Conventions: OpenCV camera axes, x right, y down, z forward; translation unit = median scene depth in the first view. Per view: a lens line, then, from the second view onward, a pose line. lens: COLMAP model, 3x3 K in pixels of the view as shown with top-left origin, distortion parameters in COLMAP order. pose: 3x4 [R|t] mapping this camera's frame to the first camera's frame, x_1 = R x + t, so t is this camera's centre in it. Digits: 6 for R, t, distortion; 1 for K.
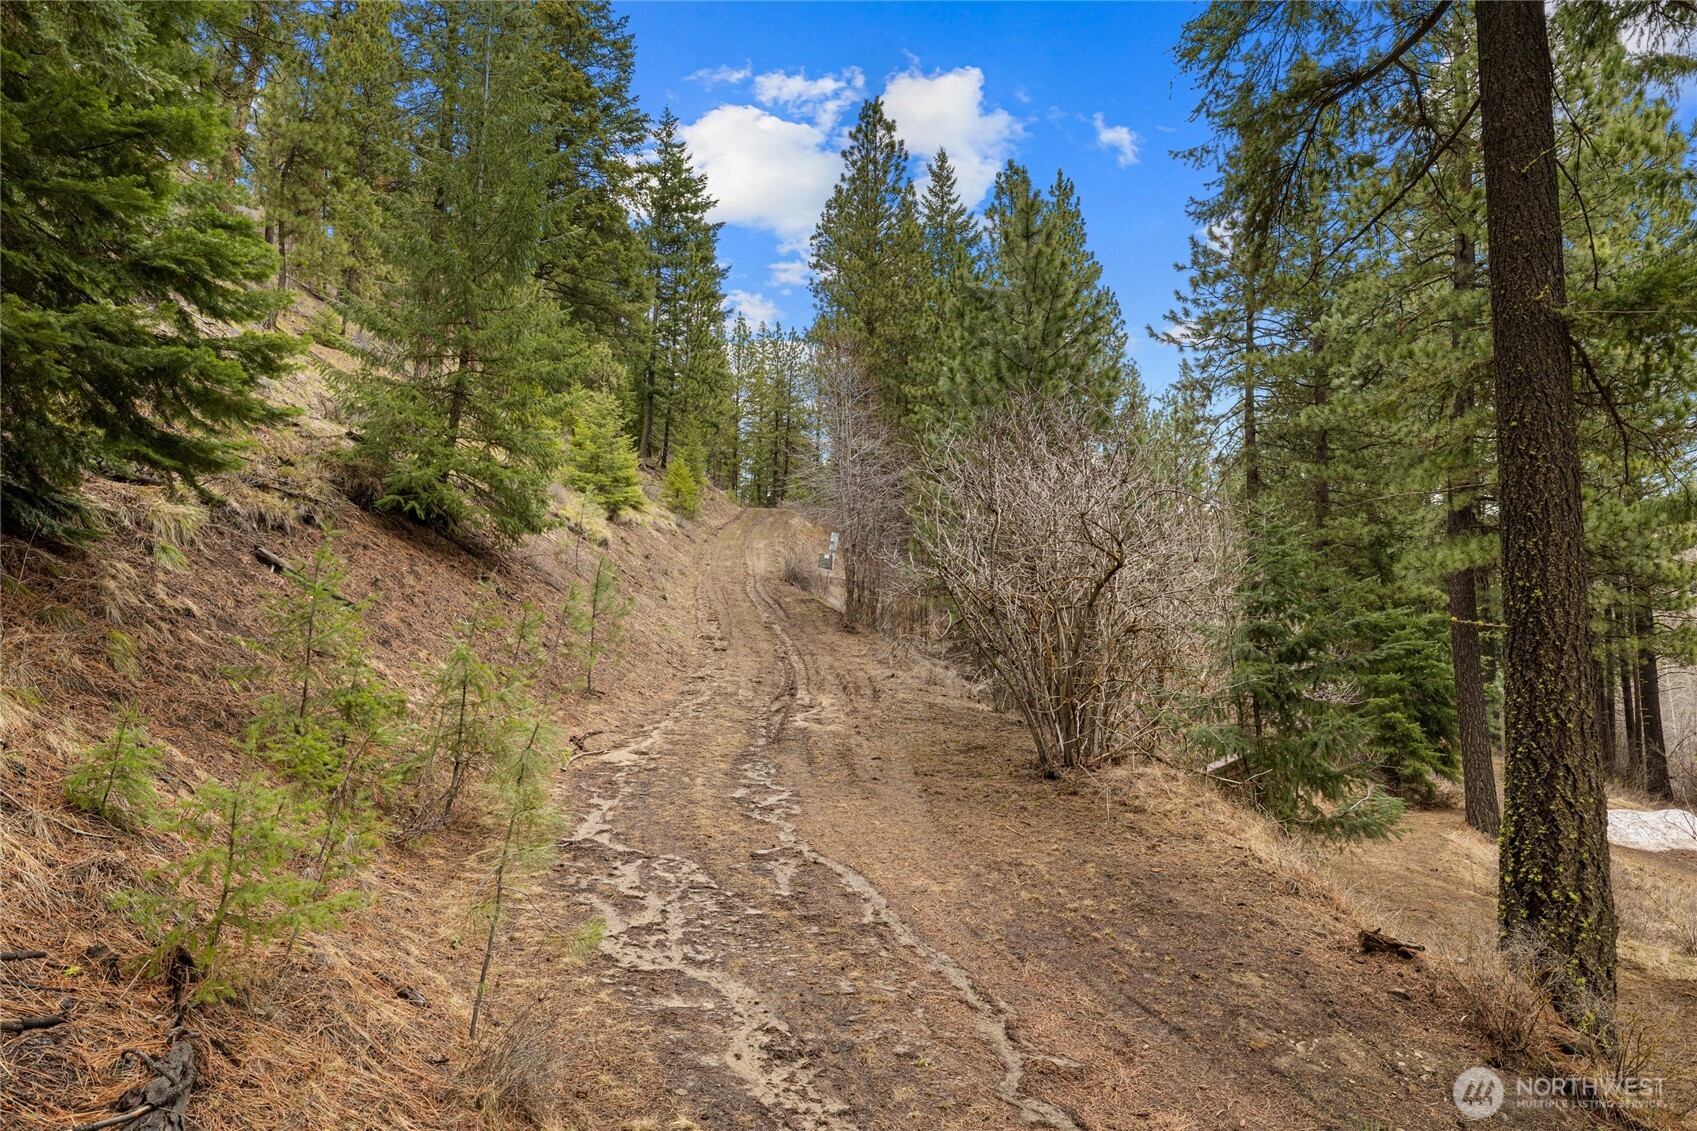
lens RADIAL K [[1124.8, 0, 848.5], [0, 1124.8, 565.5], [0, 0, 1]] dist [0.023644, 0.002100]
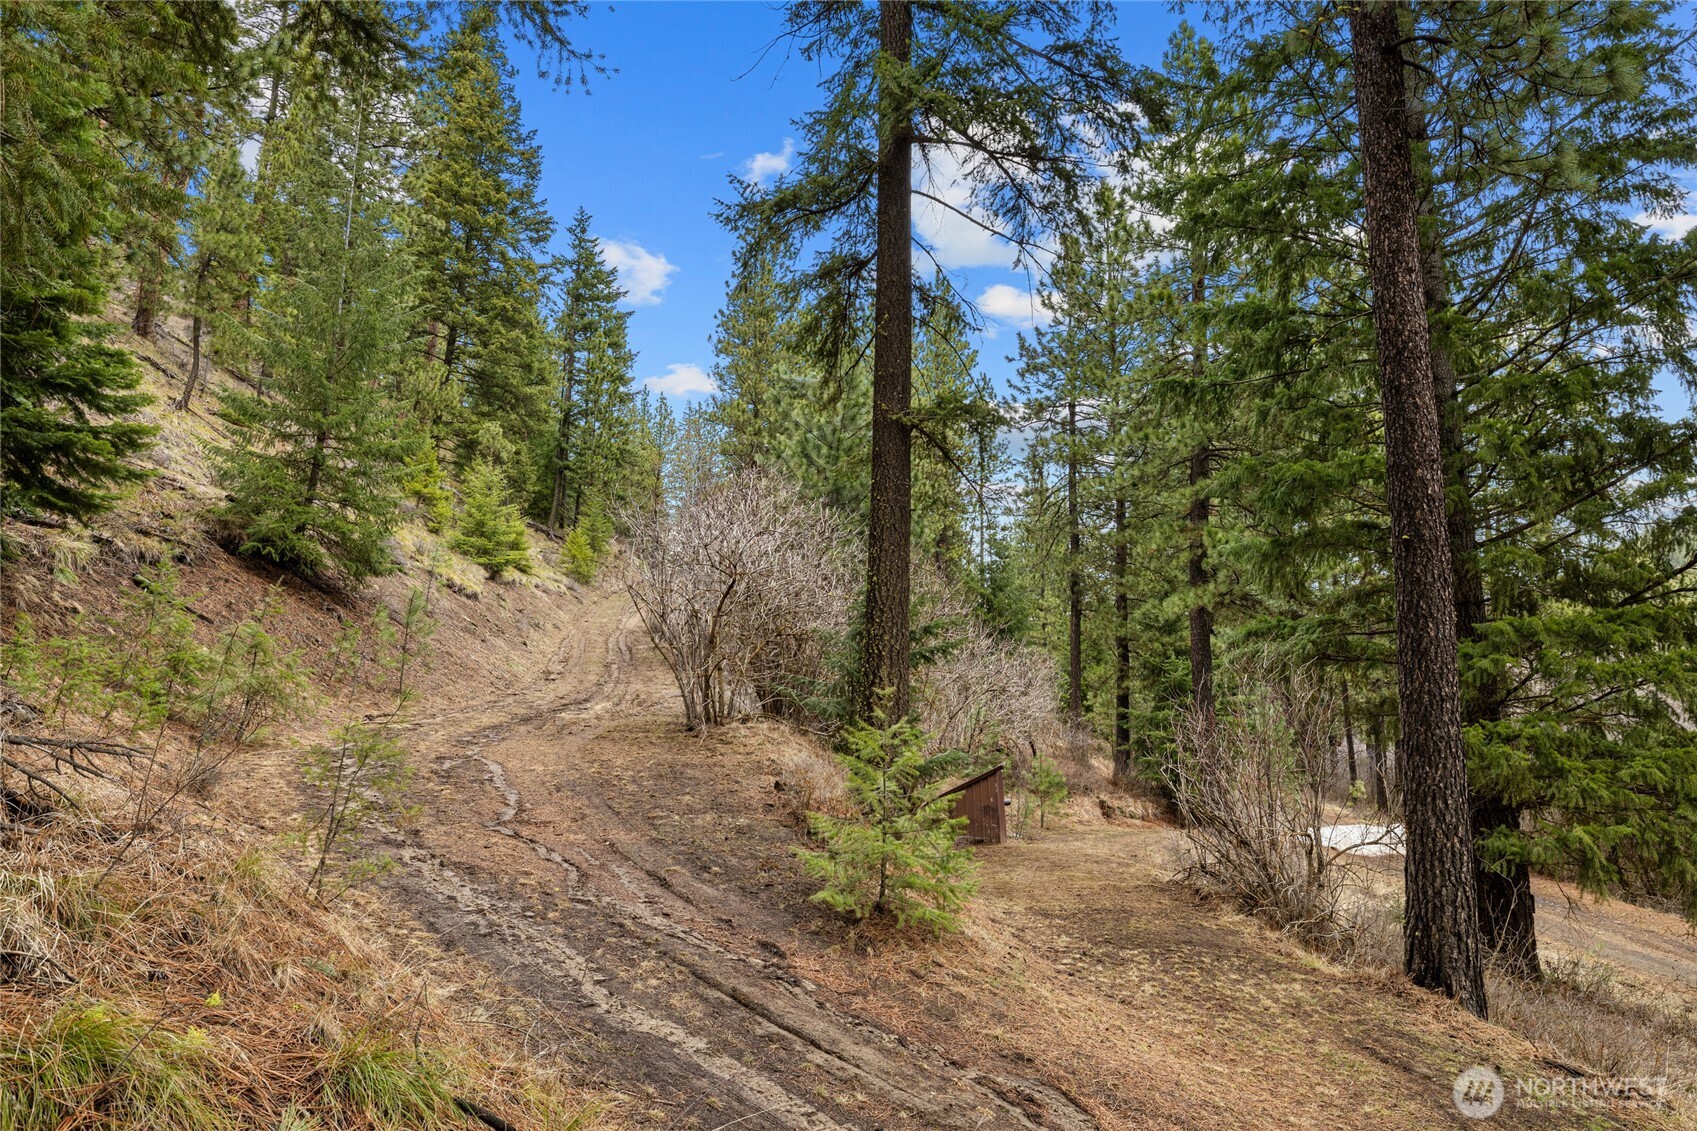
lens RADIAL K [[1151.7, 0, 848.5], [0, 1151.7, 565.5], [0, 0, 1]] dist [0.038483, -0.007826]
pose [[0.999507, -0.000042, 0.031388, 0.208640], [0.002232, 0.997563, -0.069731, 0.051930], [-0.031309, 0.069767, 0.997072, -0.305830]]
